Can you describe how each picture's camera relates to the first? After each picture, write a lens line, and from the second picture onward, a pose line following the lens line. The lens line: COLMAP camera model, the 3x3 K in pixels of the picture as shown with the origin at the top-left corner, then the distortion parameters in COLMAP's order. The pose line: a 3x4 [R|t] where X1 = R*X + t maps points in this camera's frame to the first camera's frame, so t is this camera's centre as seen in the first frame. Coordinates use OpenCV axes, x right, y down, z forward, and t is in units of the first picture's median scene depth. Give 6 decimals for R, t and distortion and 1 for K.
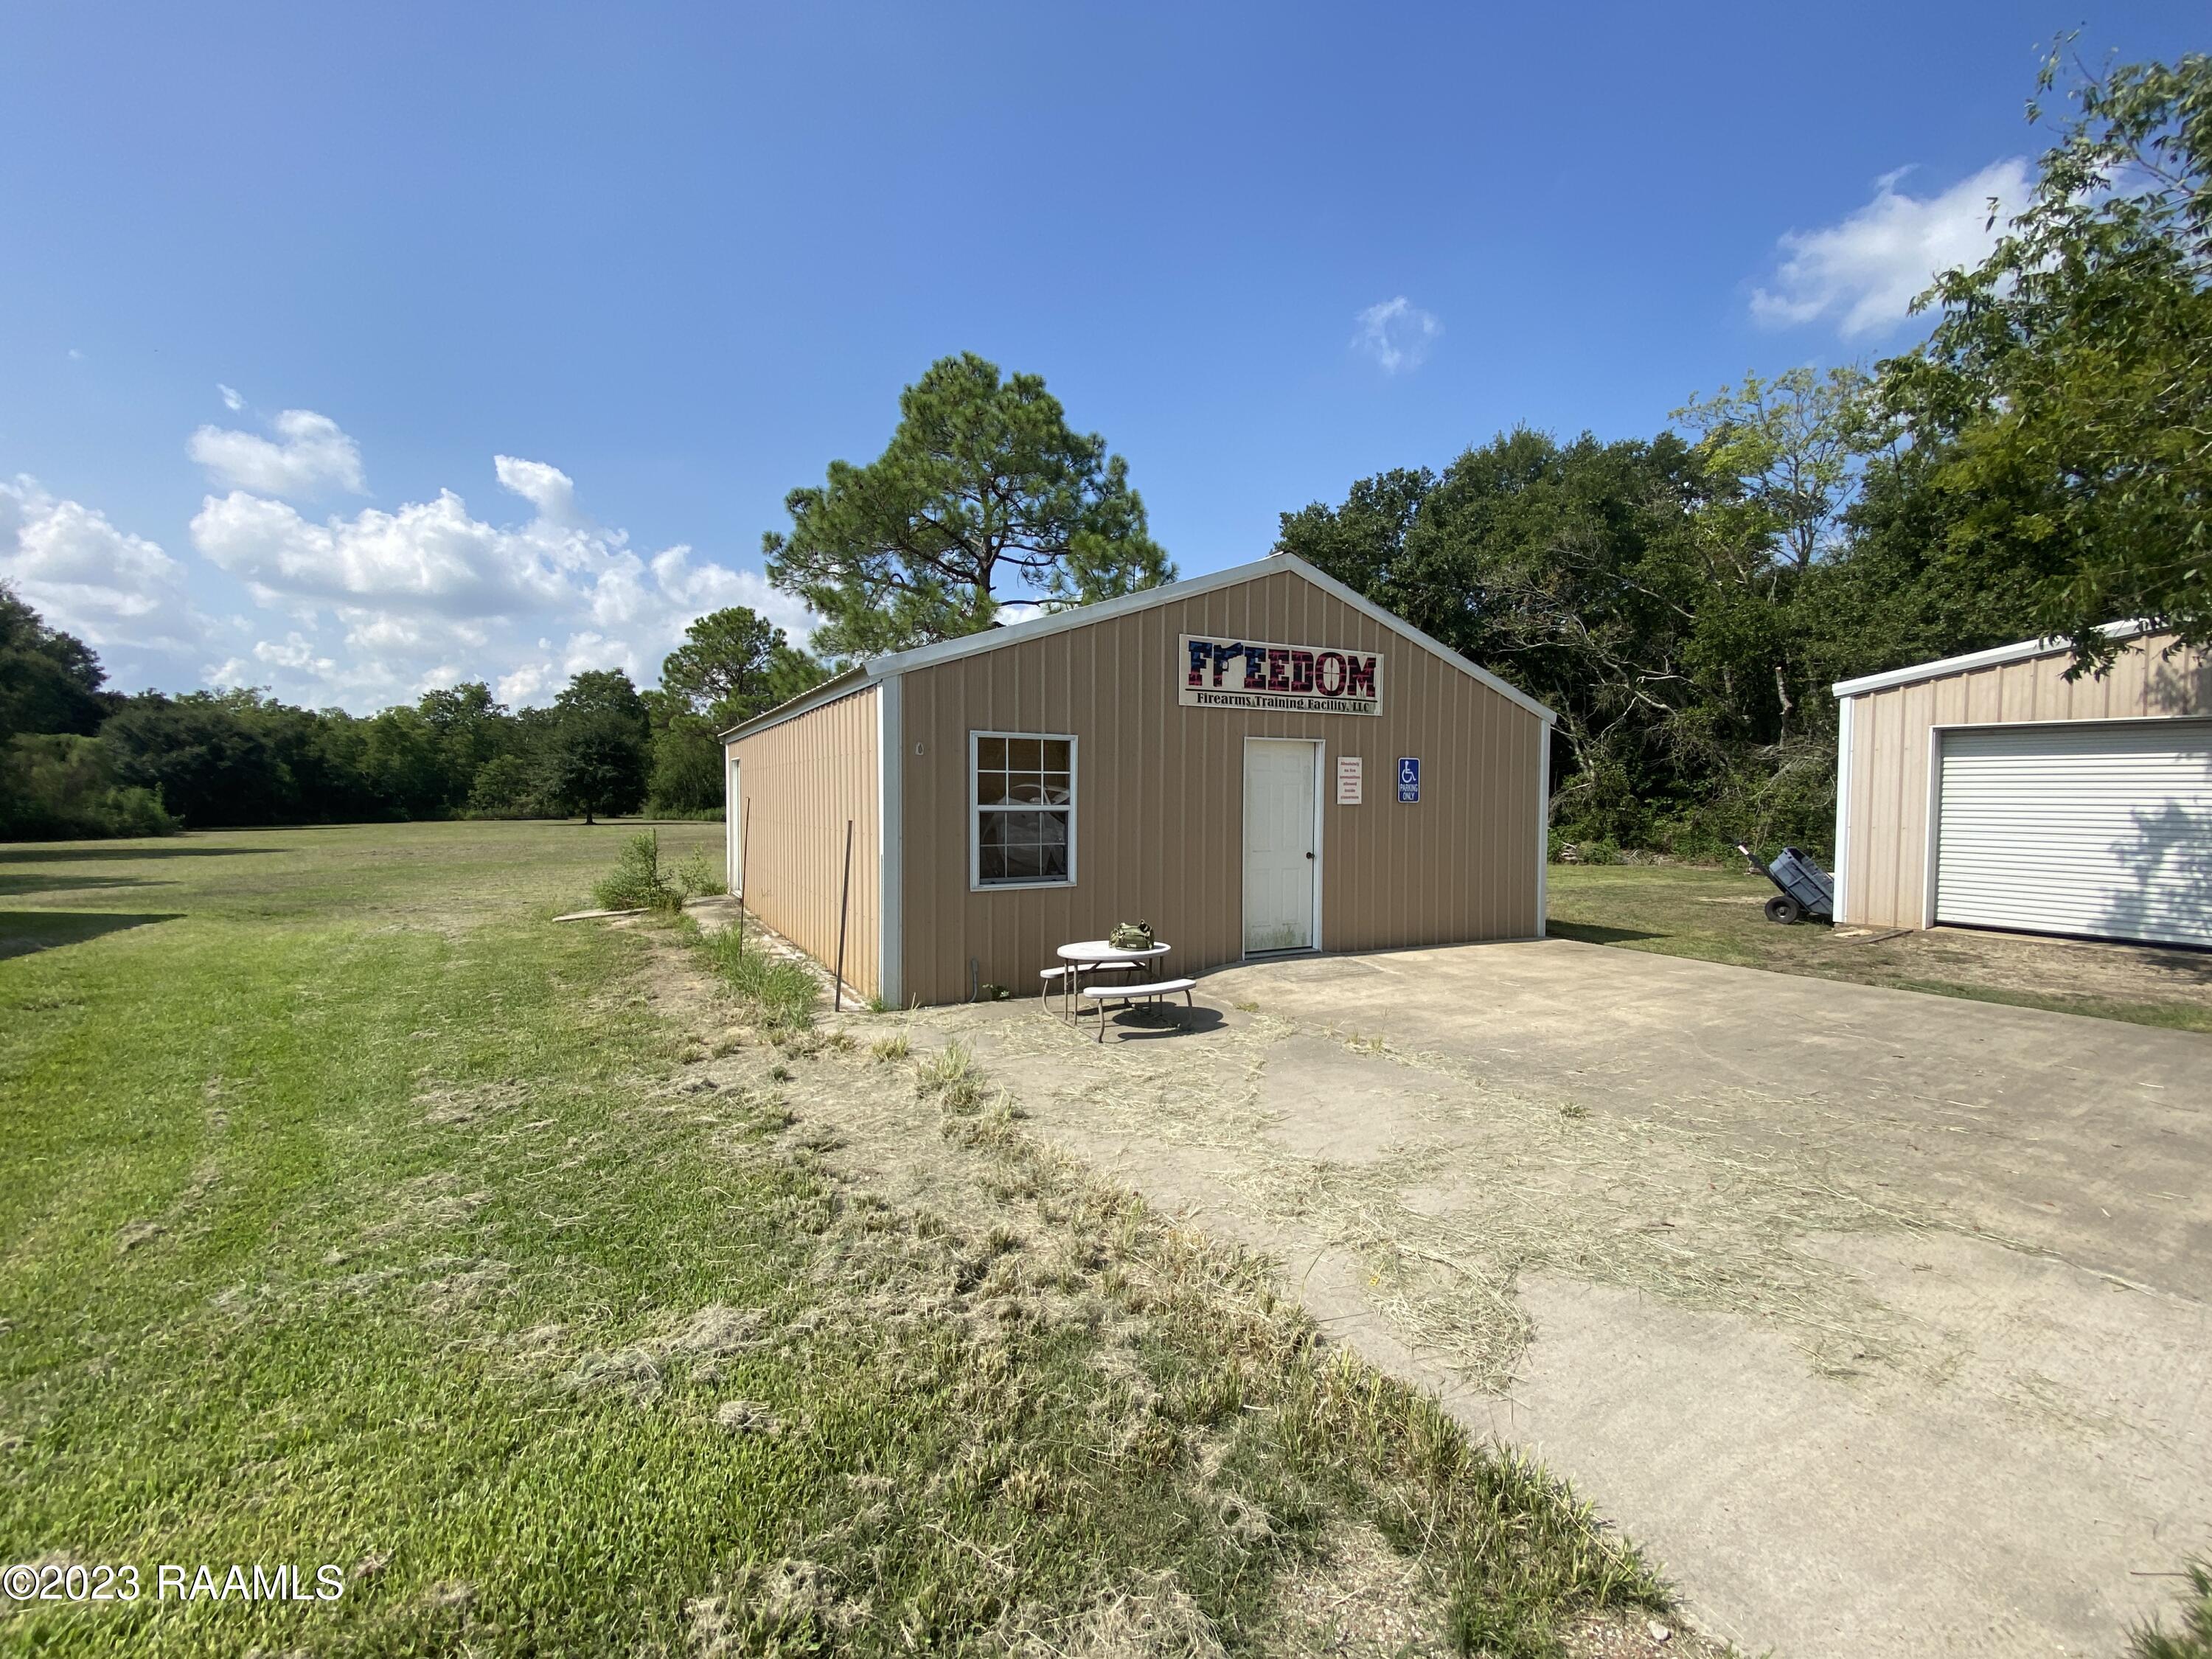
lens RADIAL K [[899.7, 0, 1084.1], [0, 899.7, 844.5], [0, 0, 1]] dist [0.014132, -0.015928]
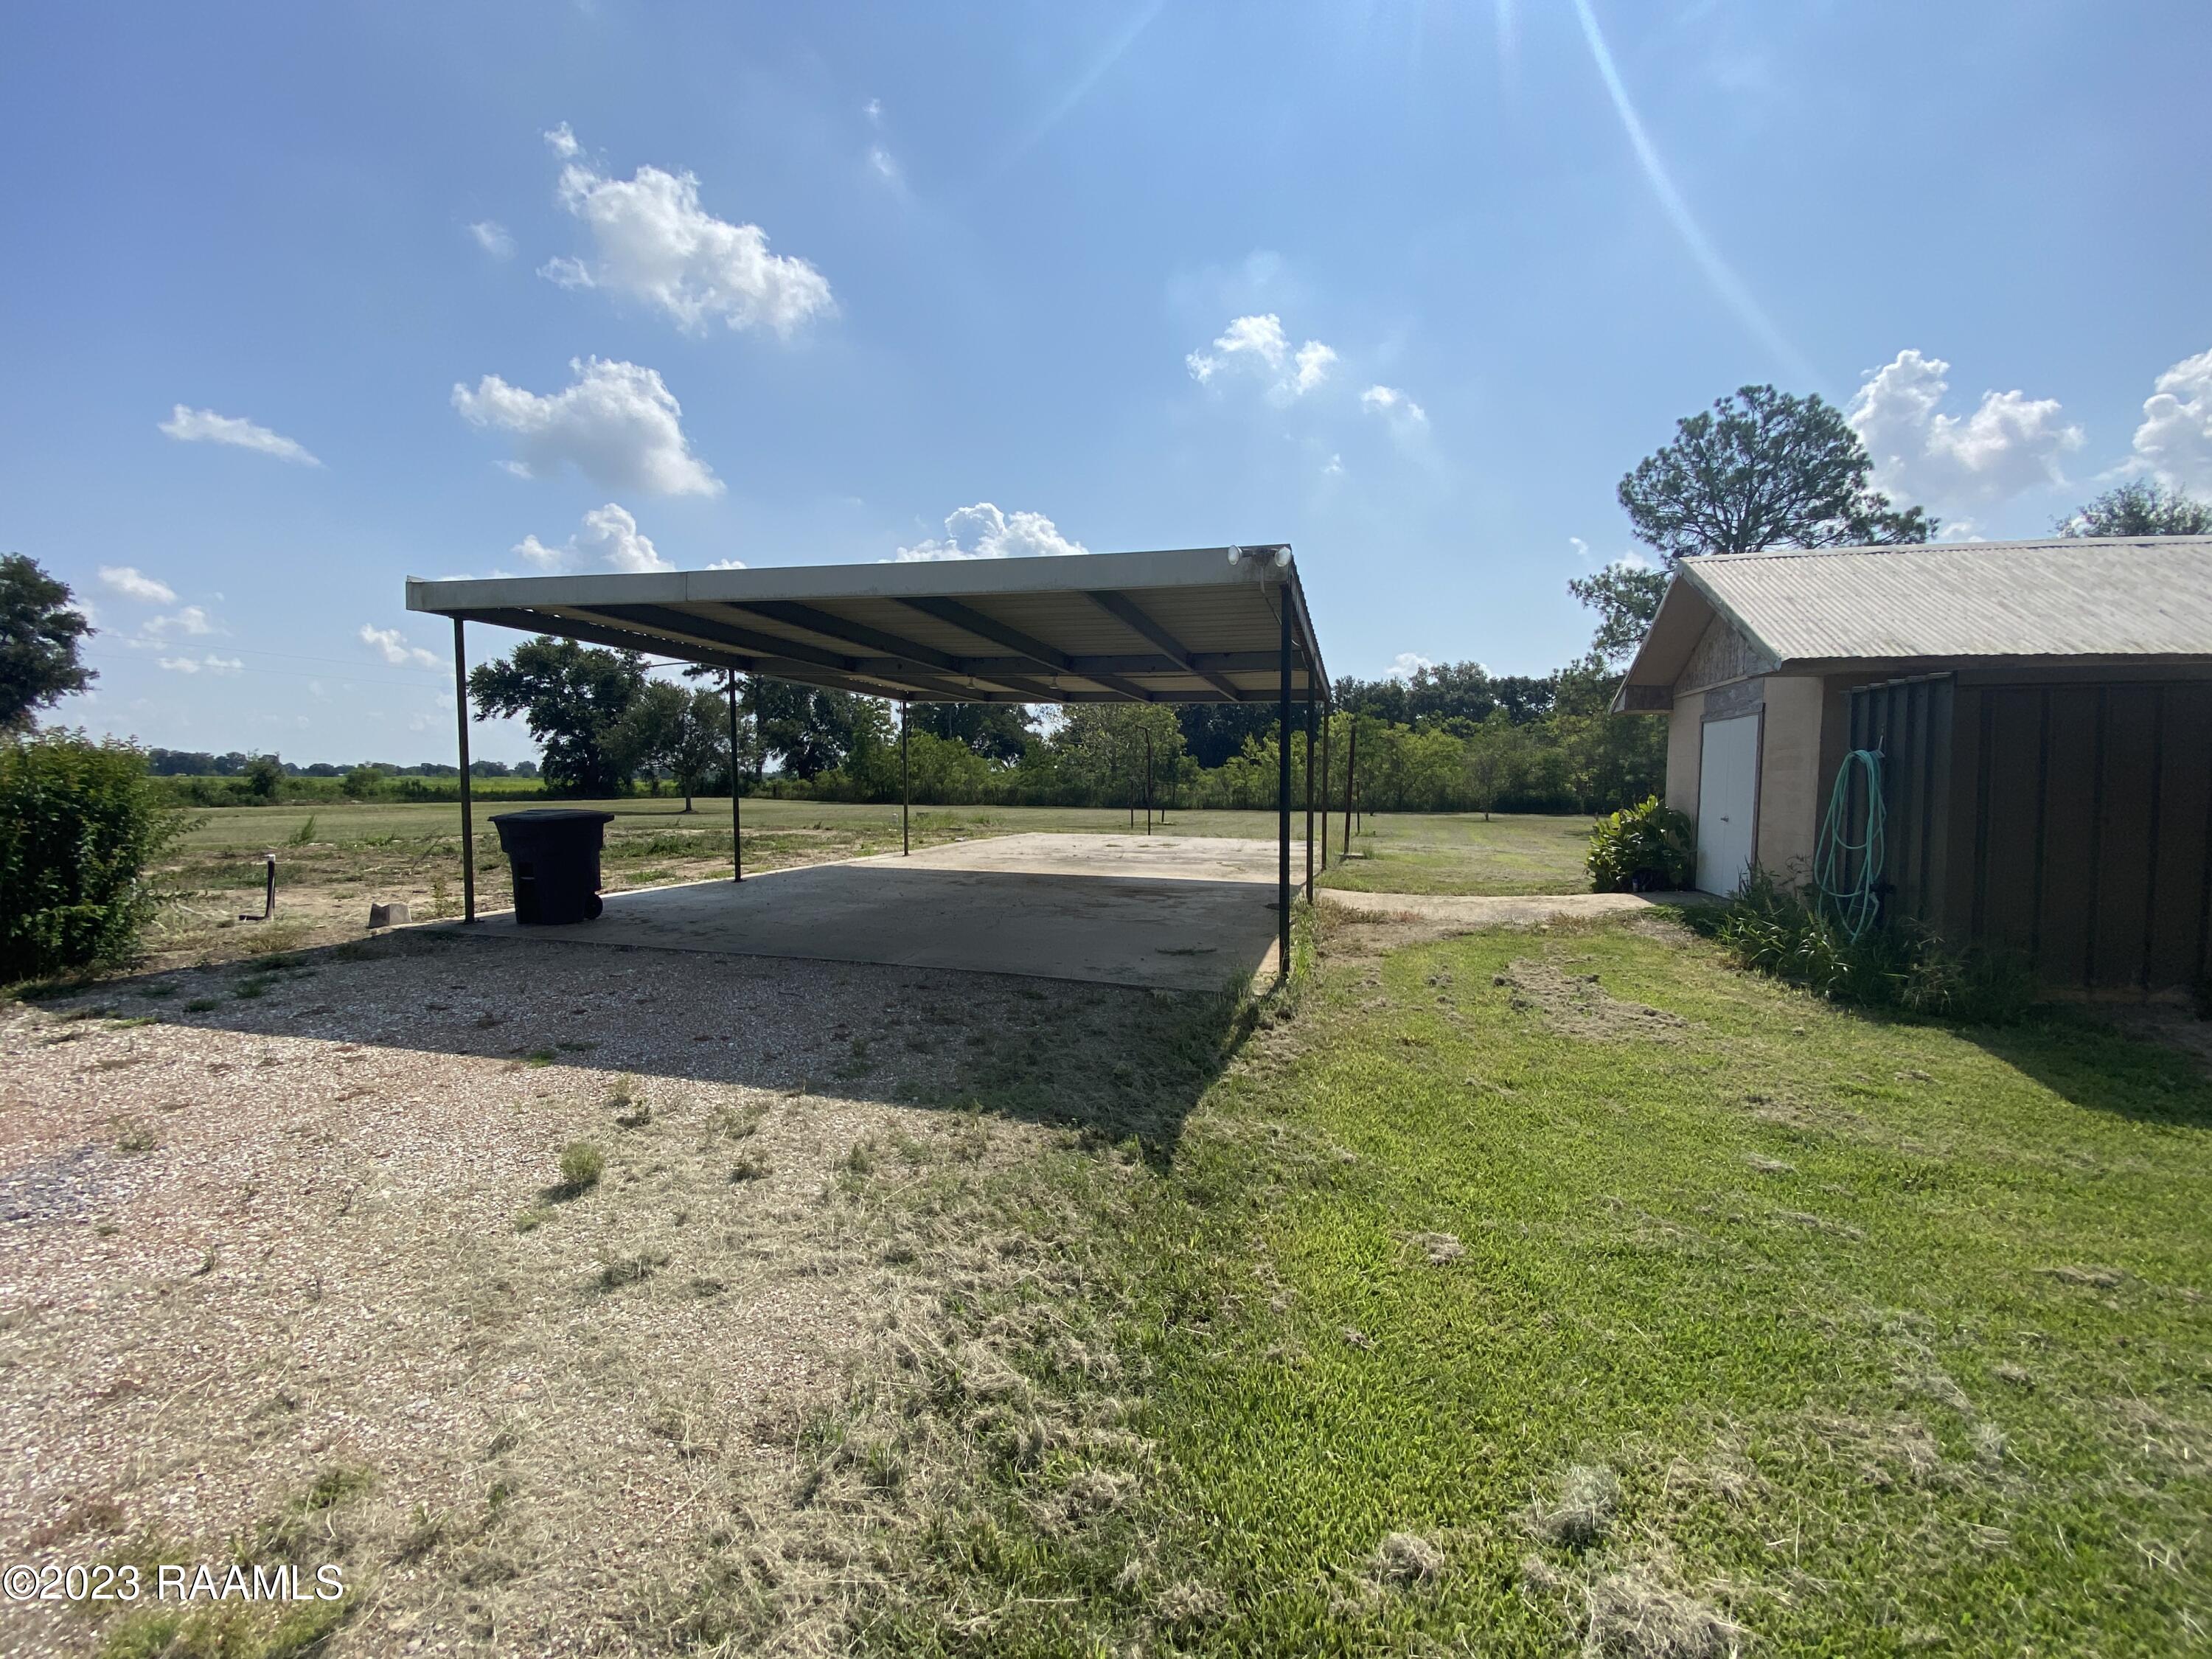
lens RADIAL K [[899.7, 0, 1089.2], [0, 899.7, 843.0], [0, 0, 1]] dist [0.014132, -0.015928]
pose [[-0.715503, 0.039488, -0.697493, 0.087460], [-0.048956, 0.993113, 0.106445, -0.011469], [0.696892, 0.110308, -0.708642, 0.352466]]
